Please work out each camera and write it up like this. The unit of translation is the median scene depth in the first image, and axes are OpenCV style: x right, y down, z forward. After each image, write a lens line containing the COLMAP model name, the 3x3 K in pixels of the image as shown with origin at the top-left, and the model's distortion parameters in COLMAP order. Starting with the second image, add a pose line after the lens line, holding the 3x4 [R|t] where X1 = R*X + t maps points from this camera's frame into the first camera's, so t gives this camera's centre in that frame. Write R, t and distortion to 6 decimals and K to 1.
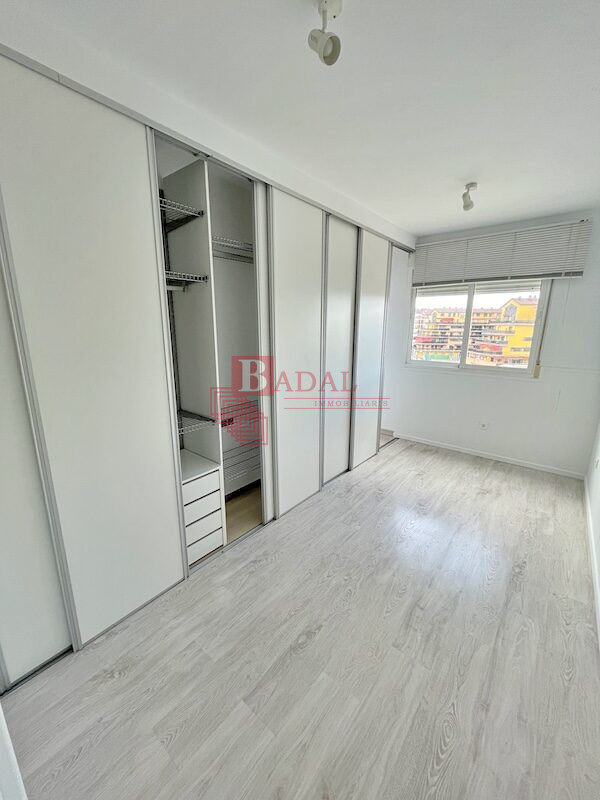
lens RADIAL K [[321.2, 0, 300.0], [0, 321.2, 400.0], [0, 0, 1]] dist [-0.000868, -0.000411]
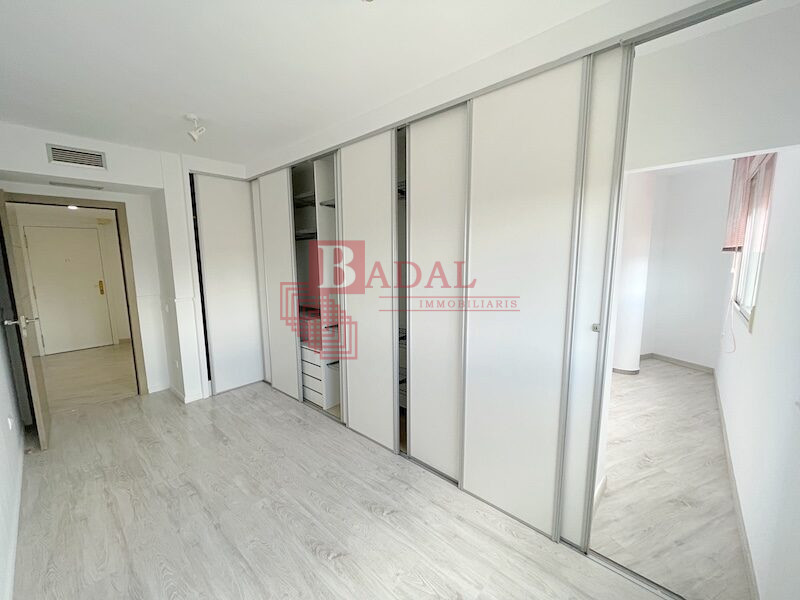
lens RADIAL K [[321.2, 0, 400.0], [0, 321.2, 300.0], [0, 0, 1]] dist [-0.000868, -0.000411]
pose [[-0.044280, 0.129356, -0.990609, 1.352191], [-0.214732, 0.967173, 0.135894, -0.349393], [0.975669, 0.218733, -0.015050, 1.531781]]
